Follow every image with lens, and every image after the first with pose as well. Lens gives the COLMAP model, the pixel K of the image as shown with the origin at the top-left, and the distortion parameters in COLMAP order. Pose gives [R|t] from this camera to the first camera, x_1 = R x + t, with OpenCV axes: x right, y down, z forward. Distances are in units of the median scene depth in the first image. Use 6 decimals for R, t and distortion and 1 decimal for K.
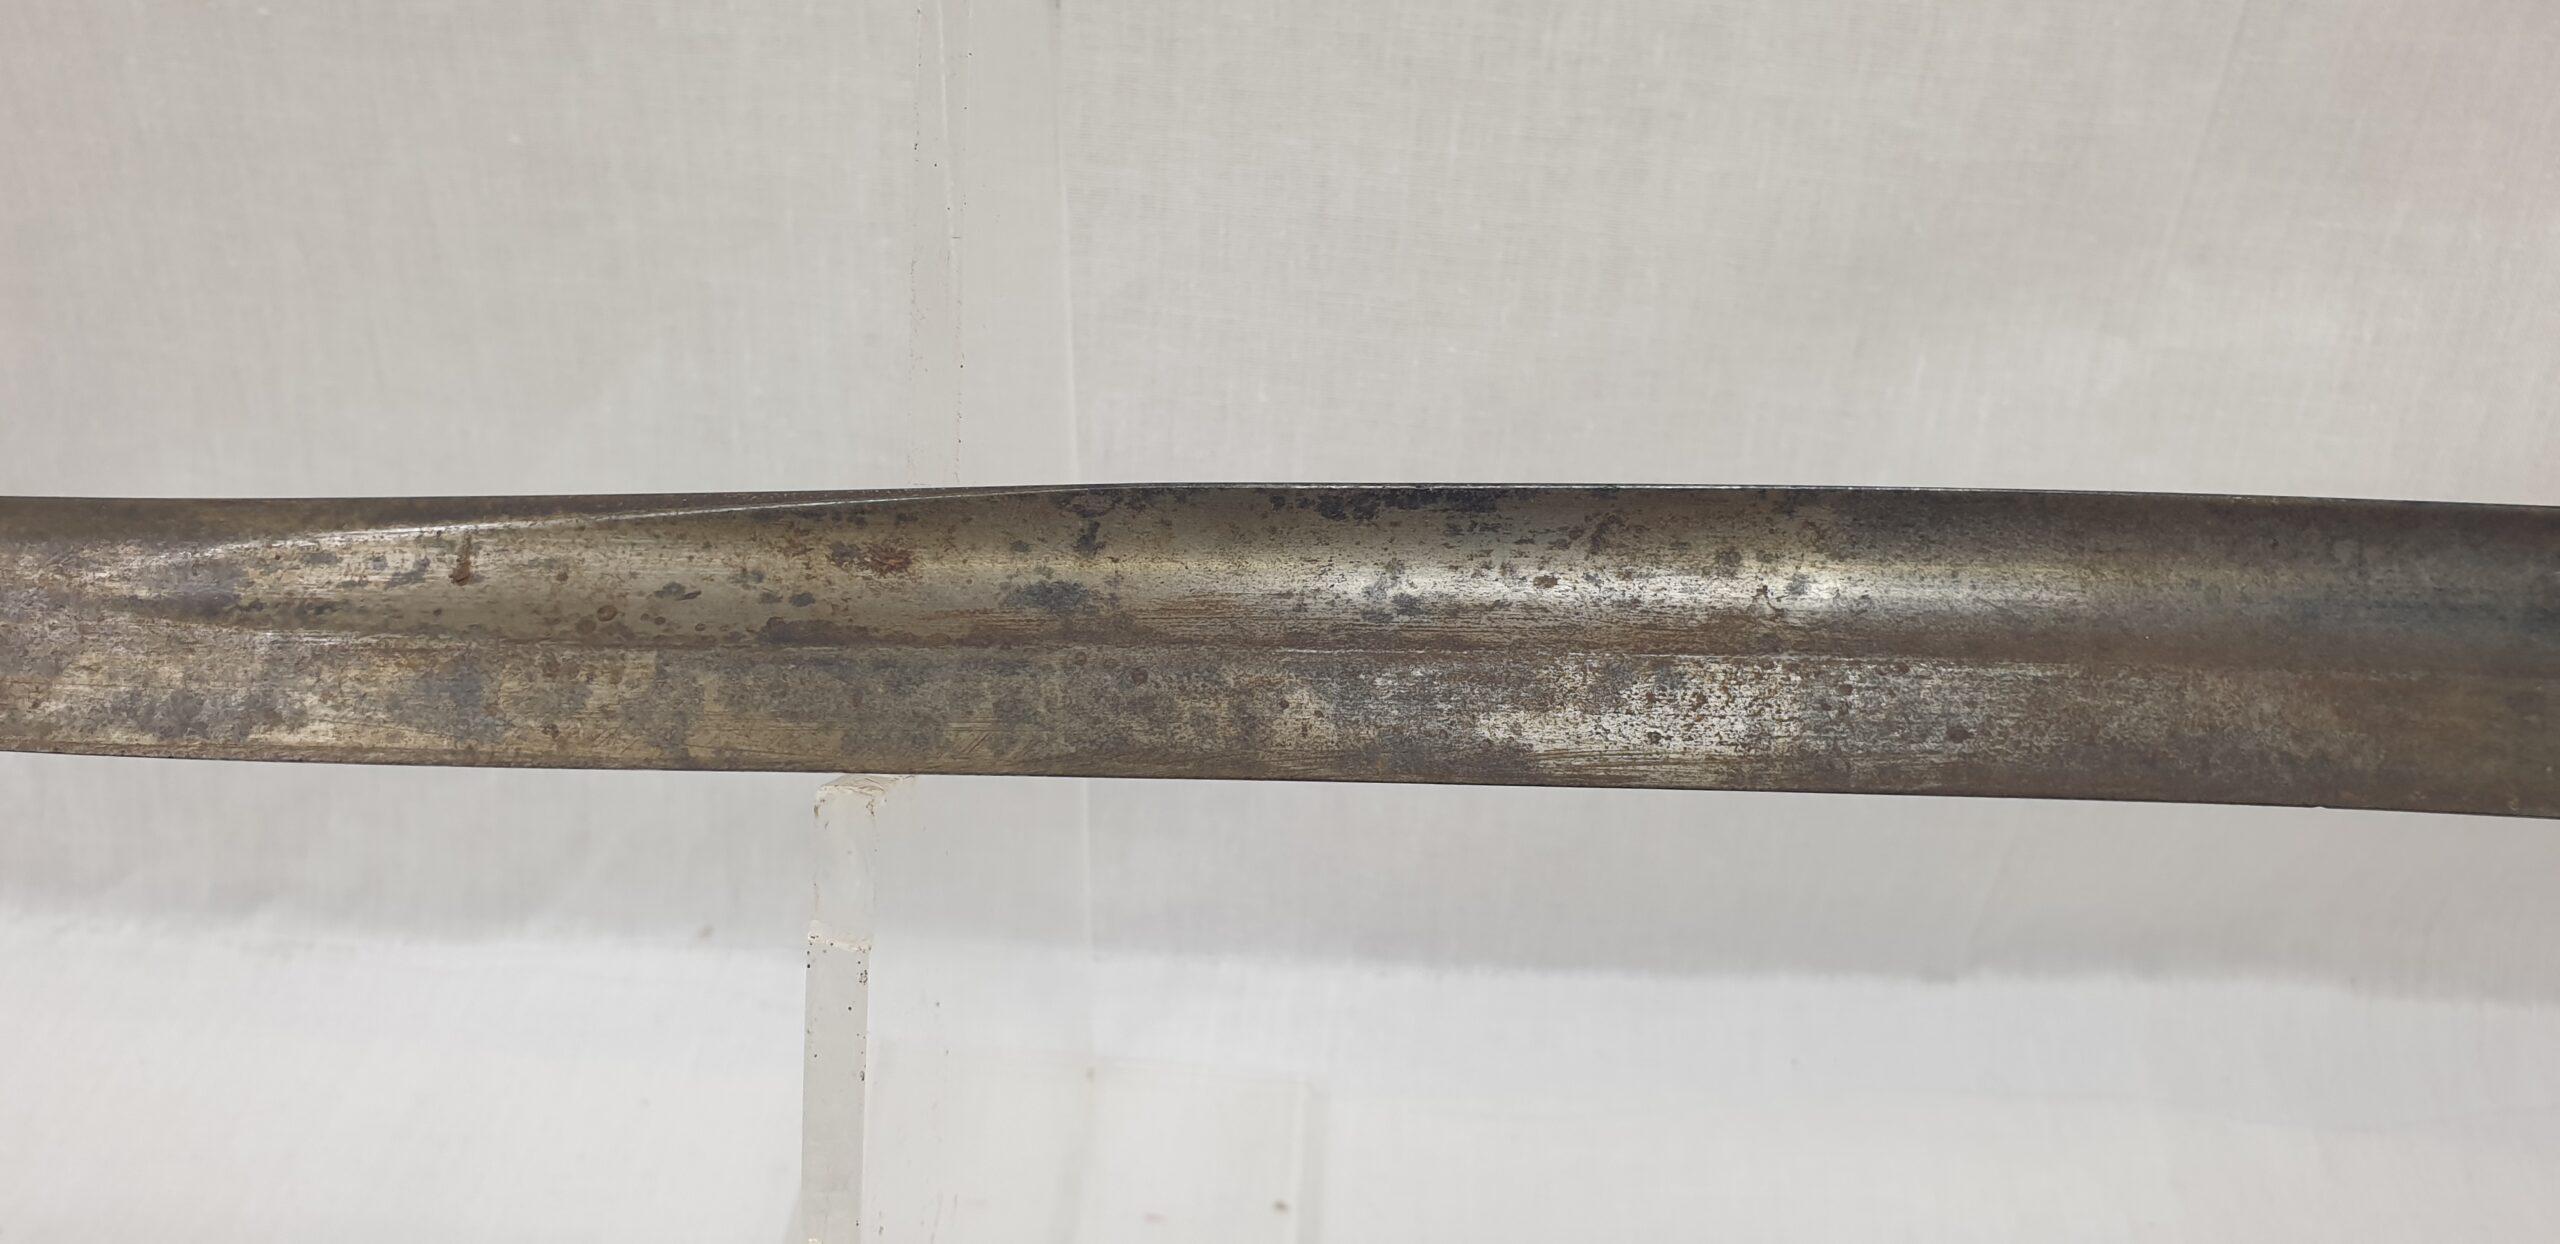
lens RADIAL K [[1927.4, 0, 1267.6], [0, 1927.4, 623.9], [0, 0, 1]] dist [-0.017285, -0.007095]
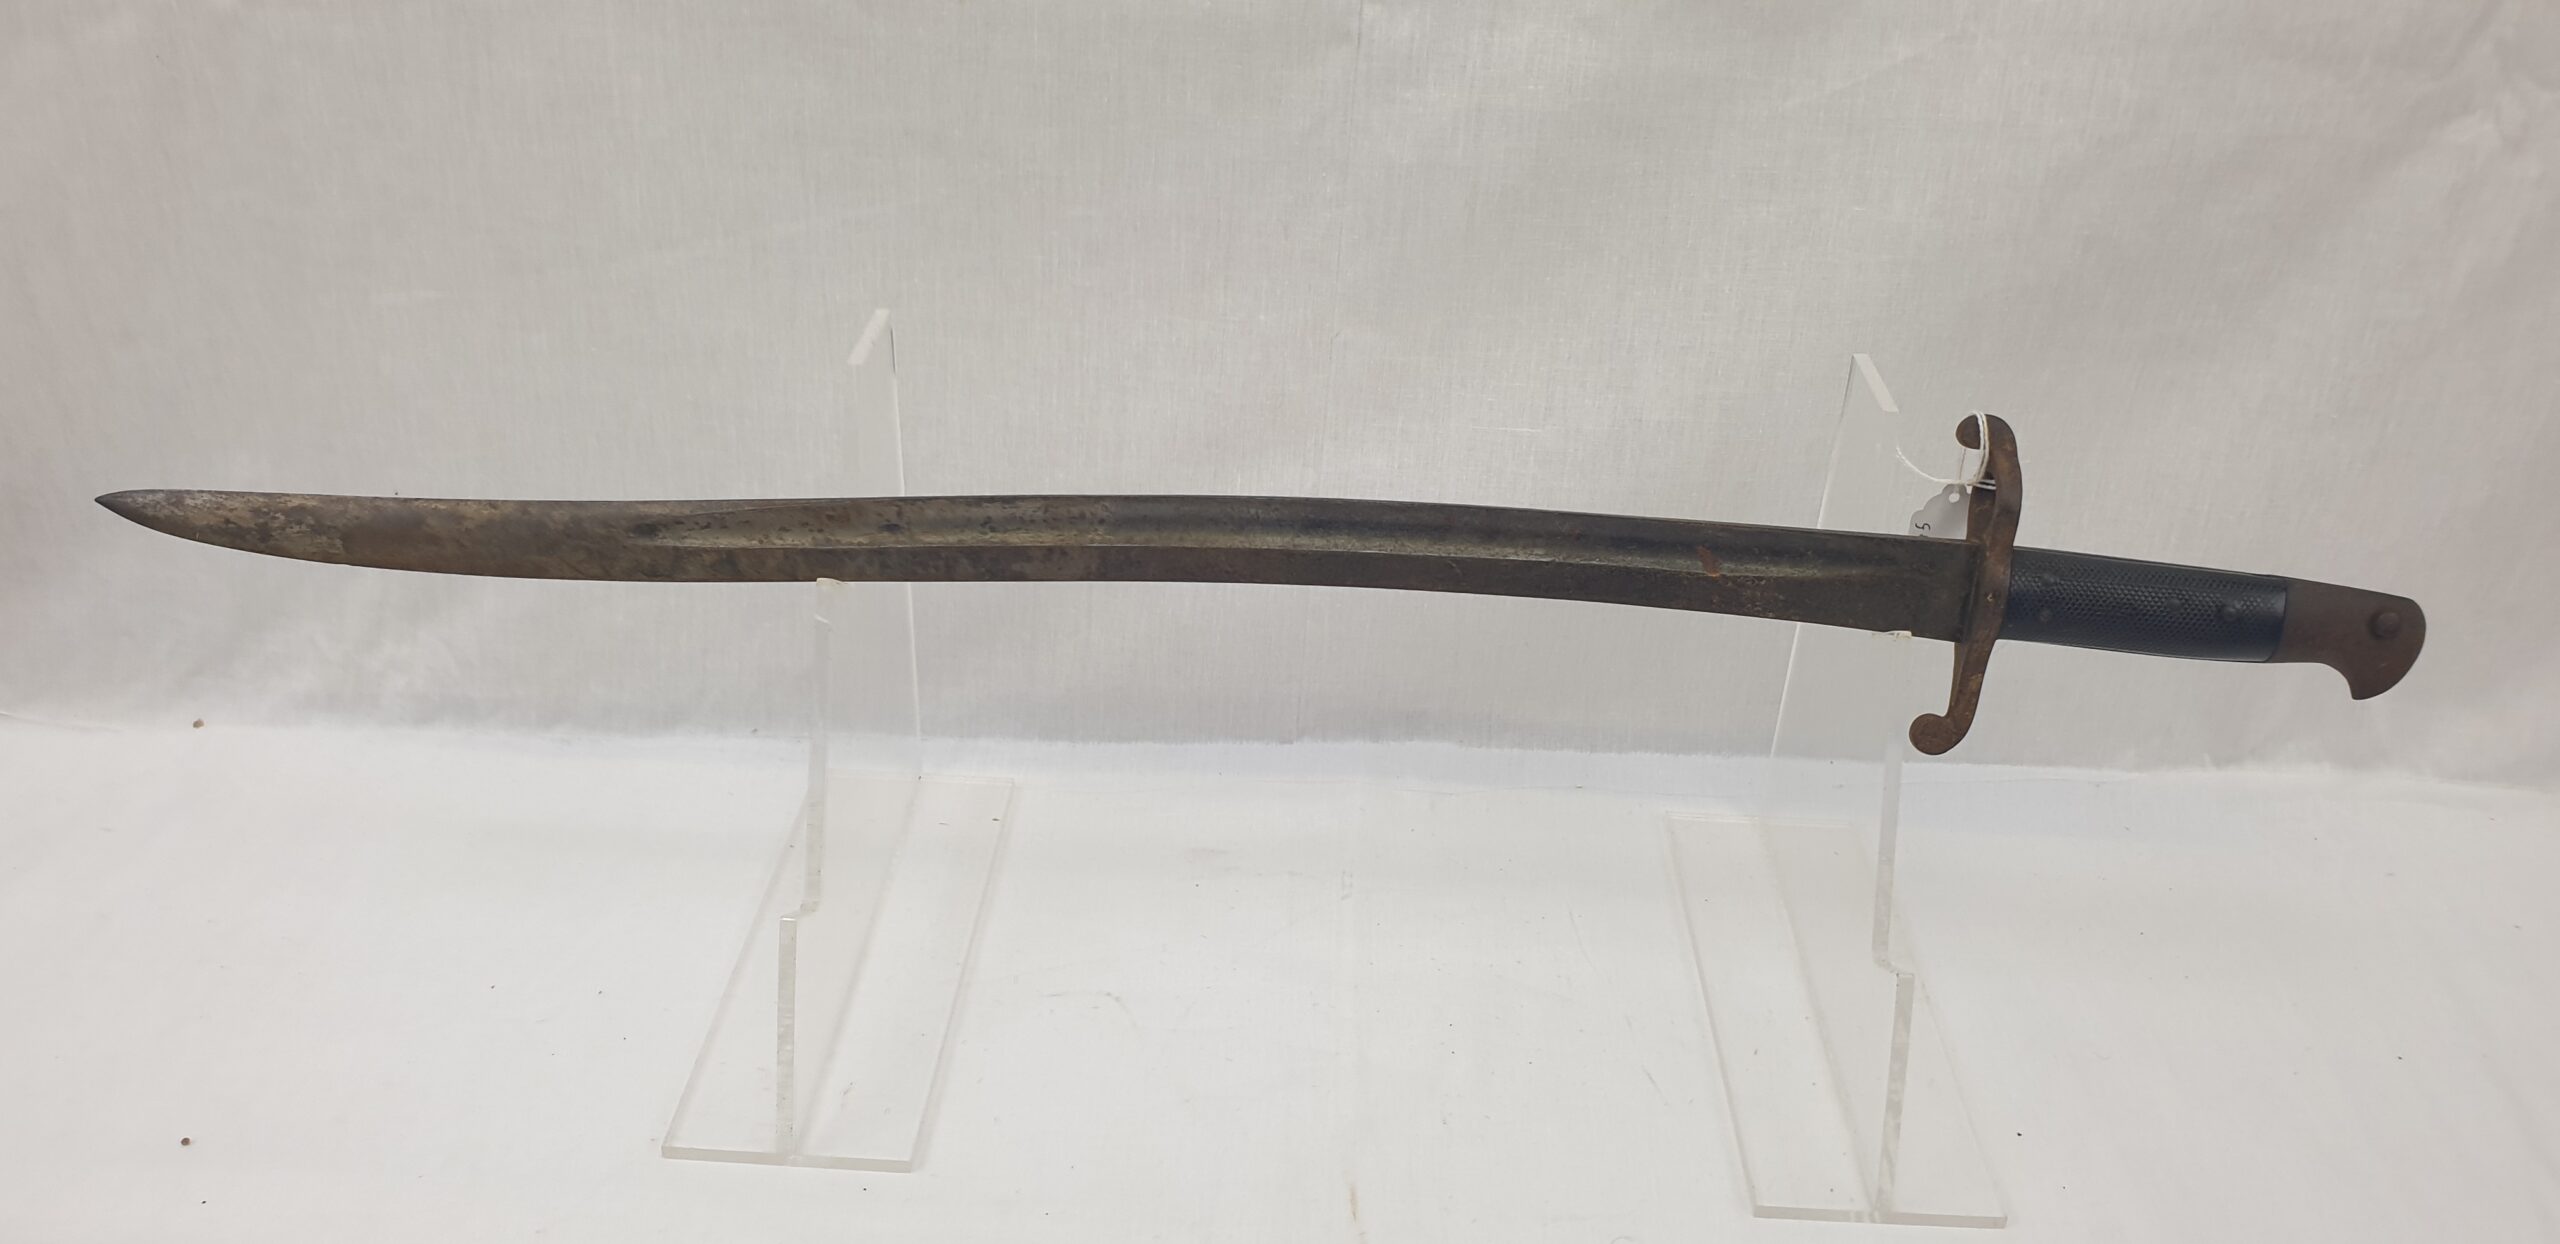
lens RADIAL K [[1884.9, 0, 1272.0], [0, 1884.9, 613.1], [0, 0, 1]] dist [0.001295, 0.002995]
pose [[0.999339, -0.012268, 0.034212, 0.485534], [0.015550, 0.995127, -0.097371, 0.478258], [-0.032850, 0.097839, 0.994660, -2.474460]]
